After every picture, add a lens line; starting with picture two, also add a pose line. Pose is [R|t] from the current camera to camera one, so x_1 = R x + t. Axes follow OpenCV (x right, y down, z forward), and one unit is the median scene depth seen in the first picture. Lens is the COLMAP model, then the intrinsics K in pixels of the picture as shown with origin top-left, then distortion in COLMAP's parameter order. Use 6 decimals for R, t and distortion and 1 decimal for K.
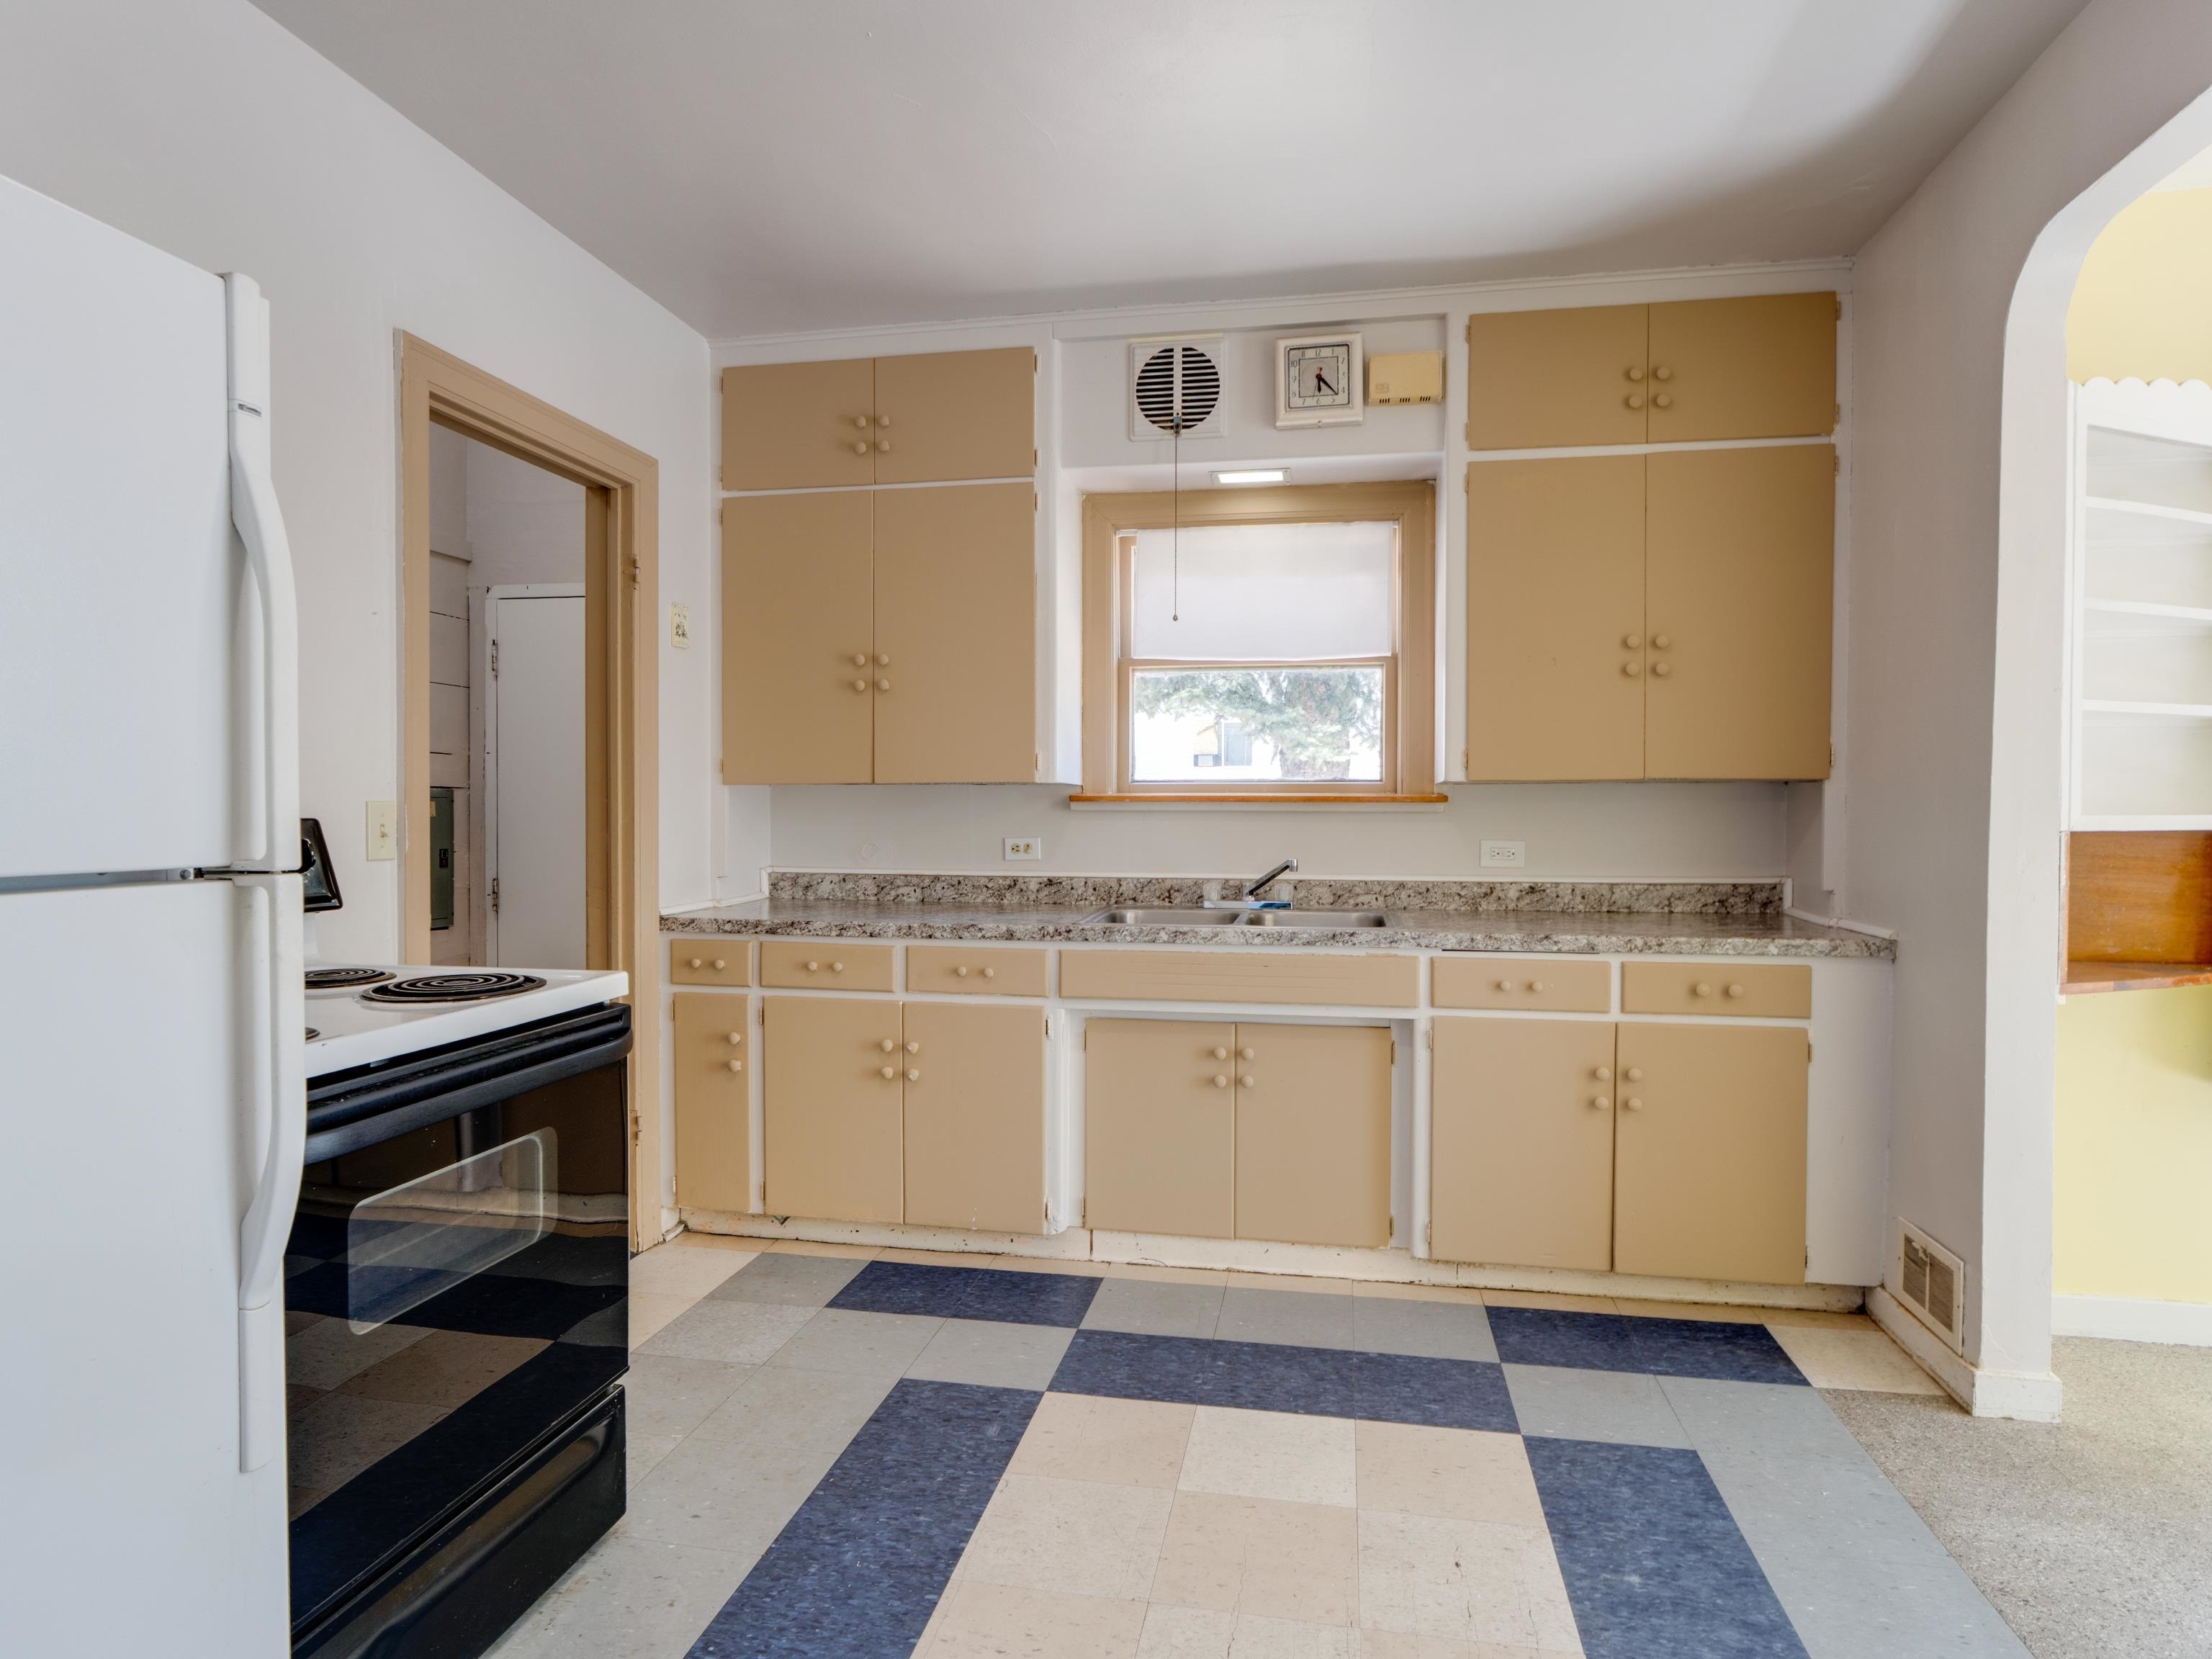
lens RADIAL K [[1223.6, 0, 1114.7], [0, 1223.6, 821.5], [0, 0, 1]] dist [-0.006087, 0.000210]
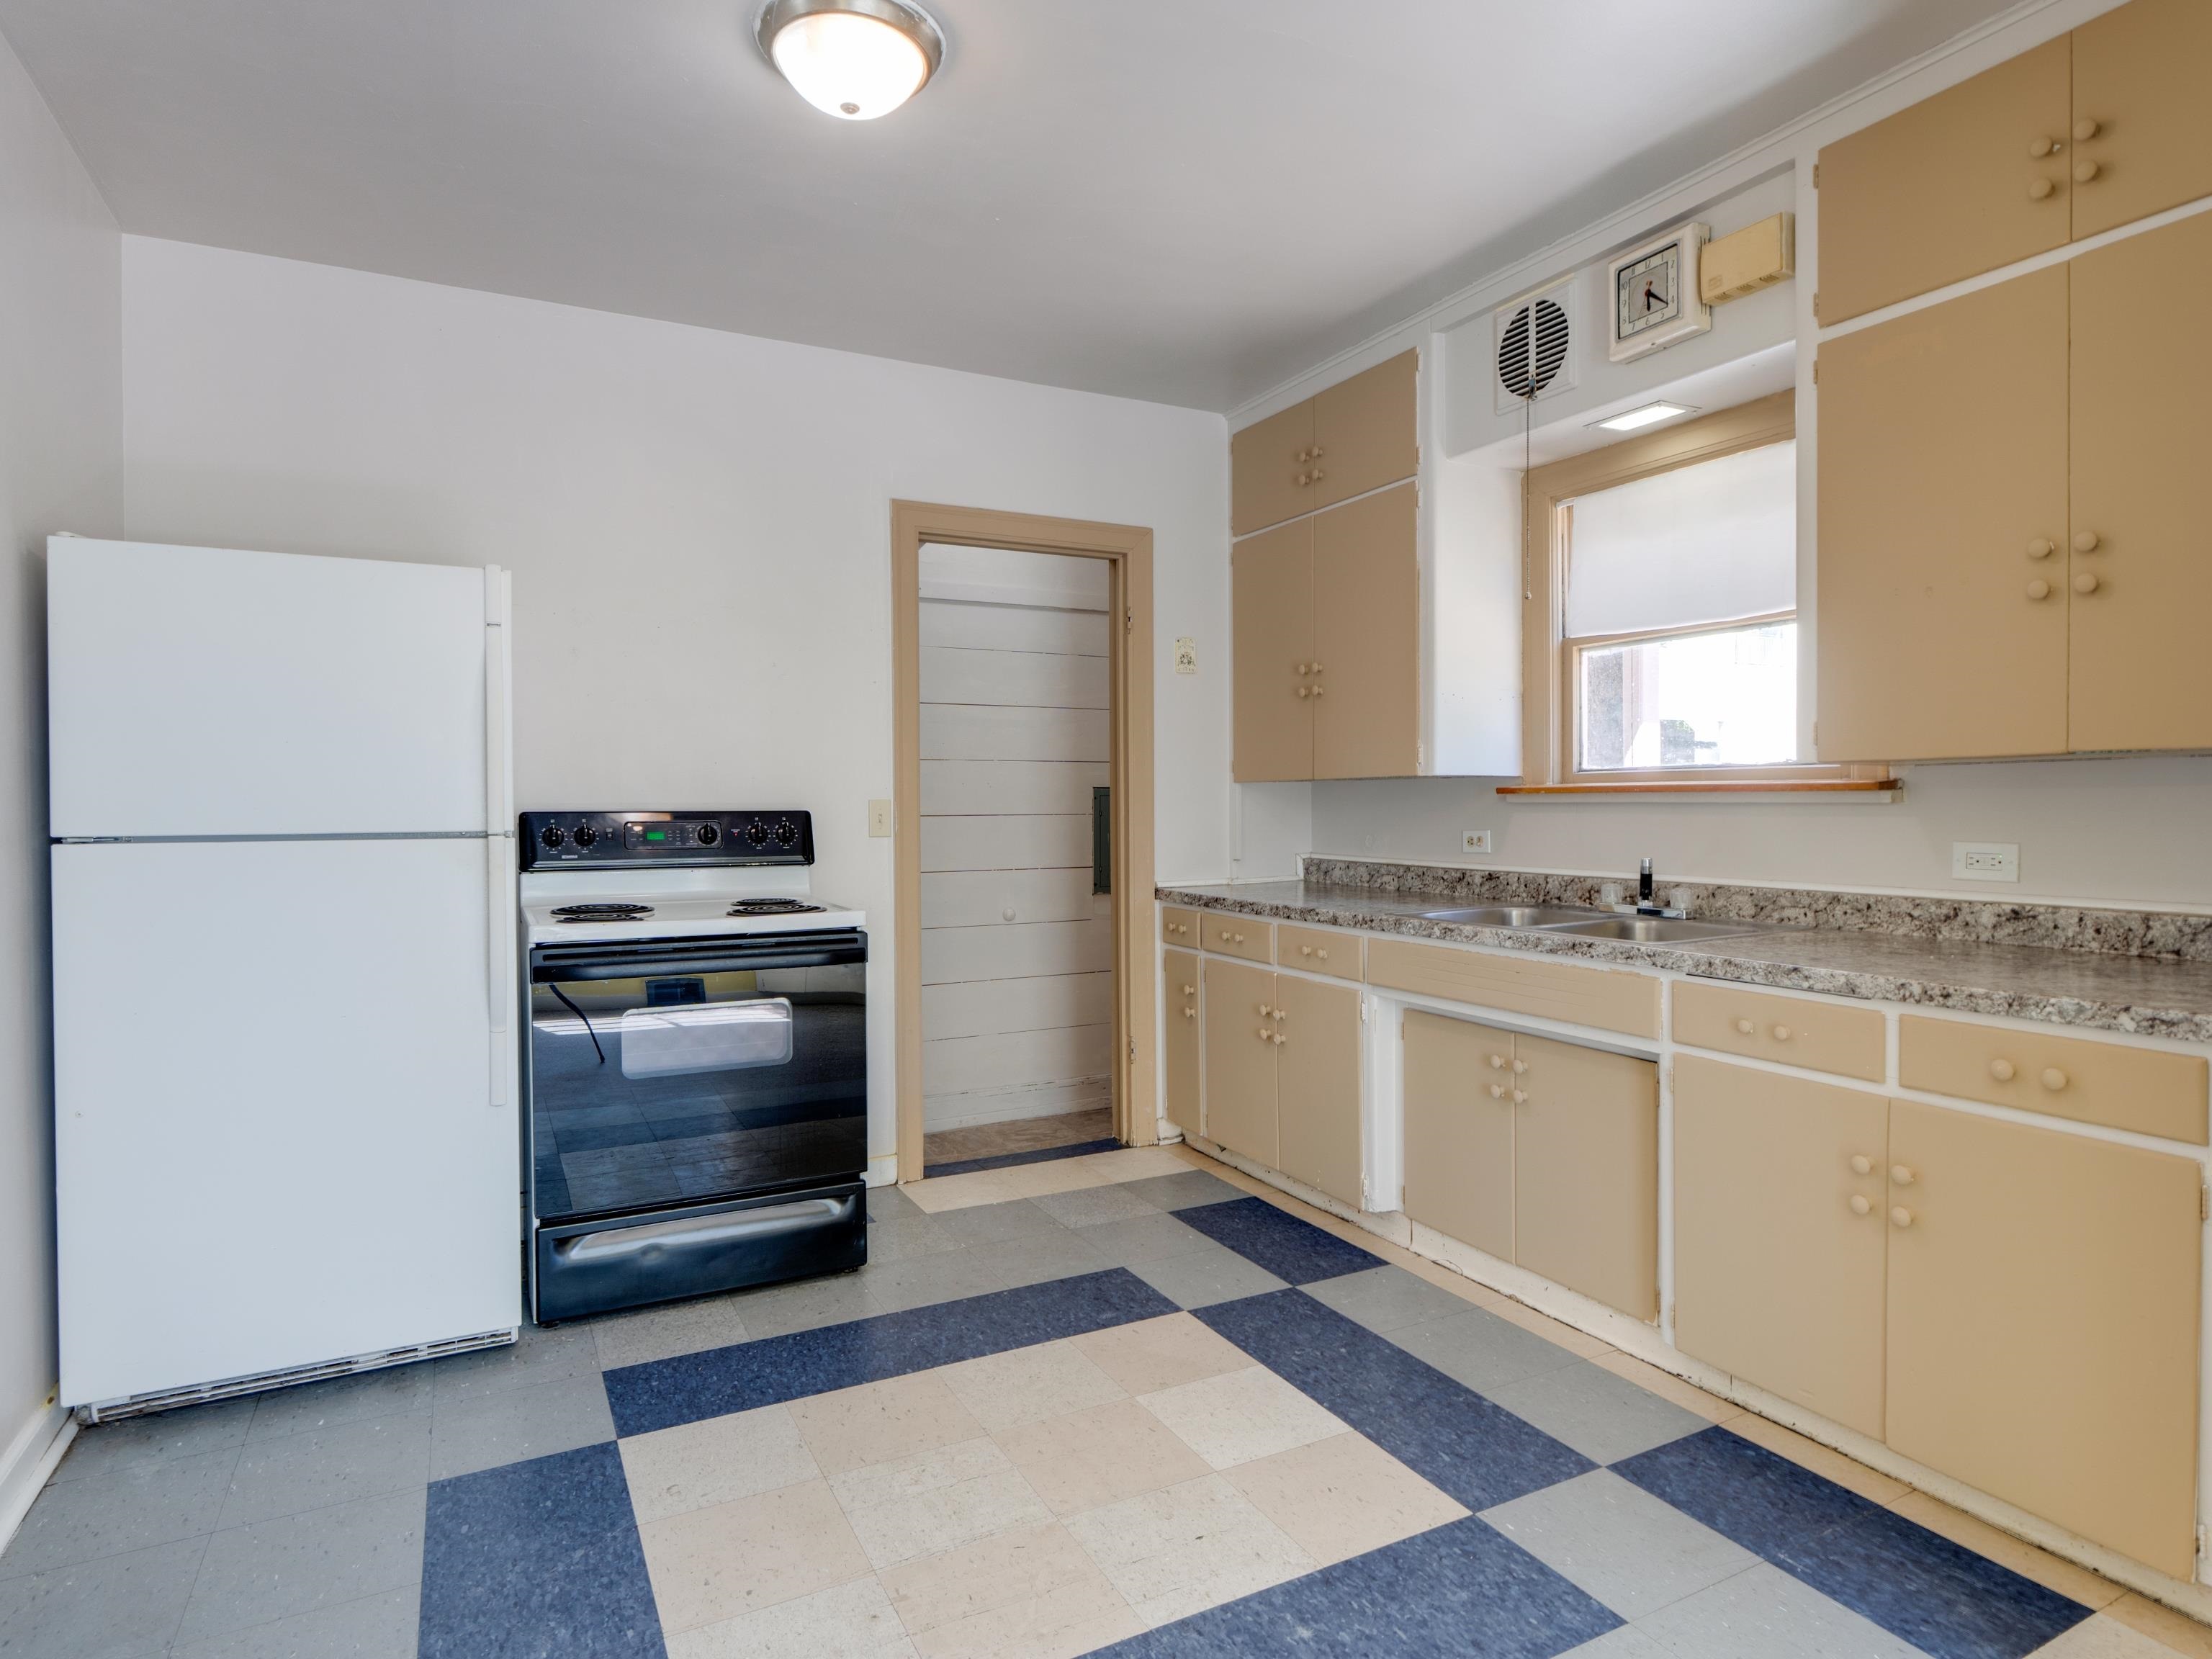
lens RADIAL K [[1223.6, 0, 1114.7], [0, 1223.6, 821.5], [0, 0, 1]] dist [-0.006087, 0.000210]
pose [[0.622724, 0.008099, -0.782400, 0.602809], [-0.003698, 0.999966, 0.007408, -0.000472], [0.782433, -0.001720, 0.622732, 0.178597]]
